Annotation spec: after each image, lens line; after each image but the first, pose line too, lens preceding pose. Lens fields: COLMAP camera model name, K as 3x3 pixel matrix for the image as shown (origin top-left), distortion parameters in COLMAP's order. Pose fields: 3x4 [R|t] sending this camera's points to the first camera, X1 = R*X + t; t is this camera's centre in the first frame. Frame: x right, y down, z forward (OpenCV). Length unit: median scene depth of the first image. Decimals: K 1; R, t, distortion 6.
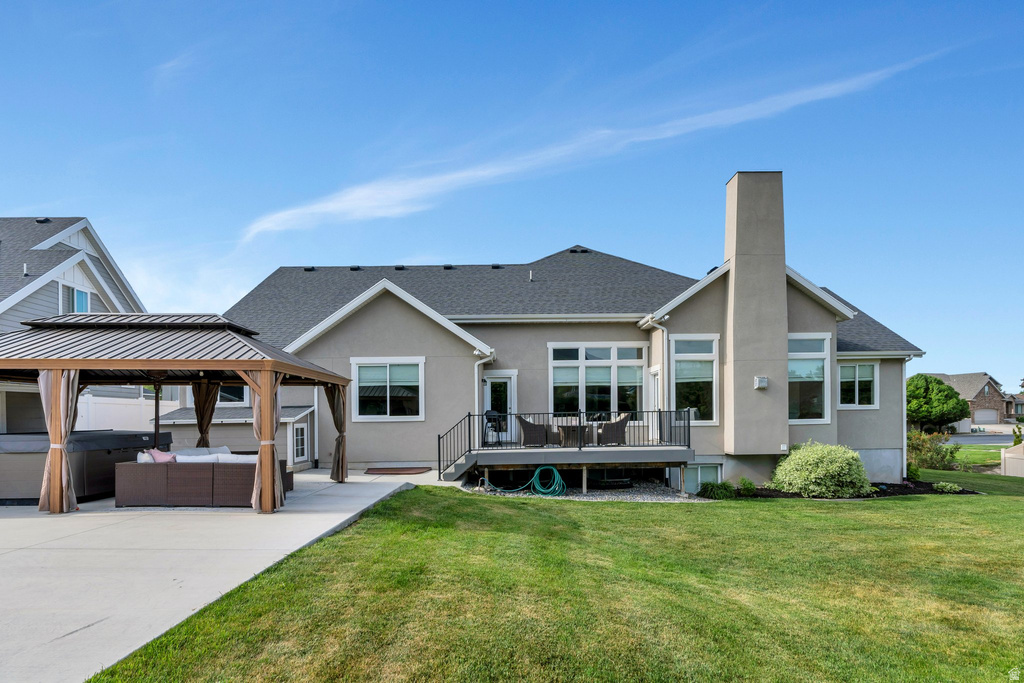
lens RADIAL K [[504.1, 0, 515.4], [0, 504.1, 403.9], [0, 0, 1]] dist [-0.000914, -0.000028]
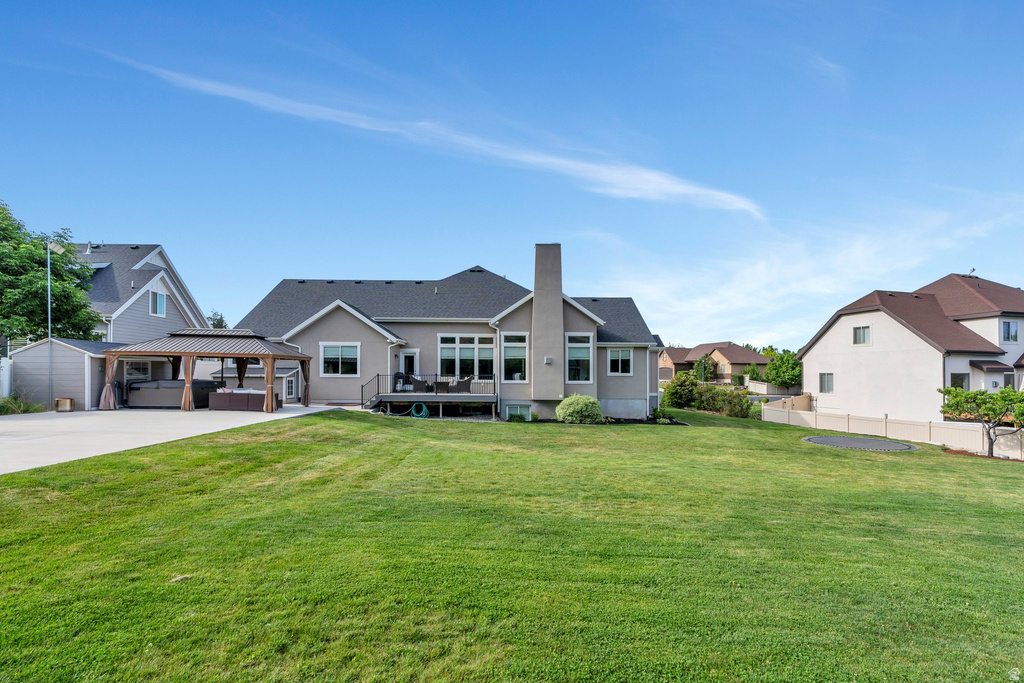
lens RADIAL K [[469.5, 0, 520.6], [0, 469.5, 366.1], [0, 0, 1]] dist [-0.001456, -0.000016]
pose [[0.999598, 0.021655, 0.018319, 0.355998], [-0.021853, 0.999704, 0.010659, -0.036608], [-0.018083, -0.011055, 0.999775, -0.680740]]
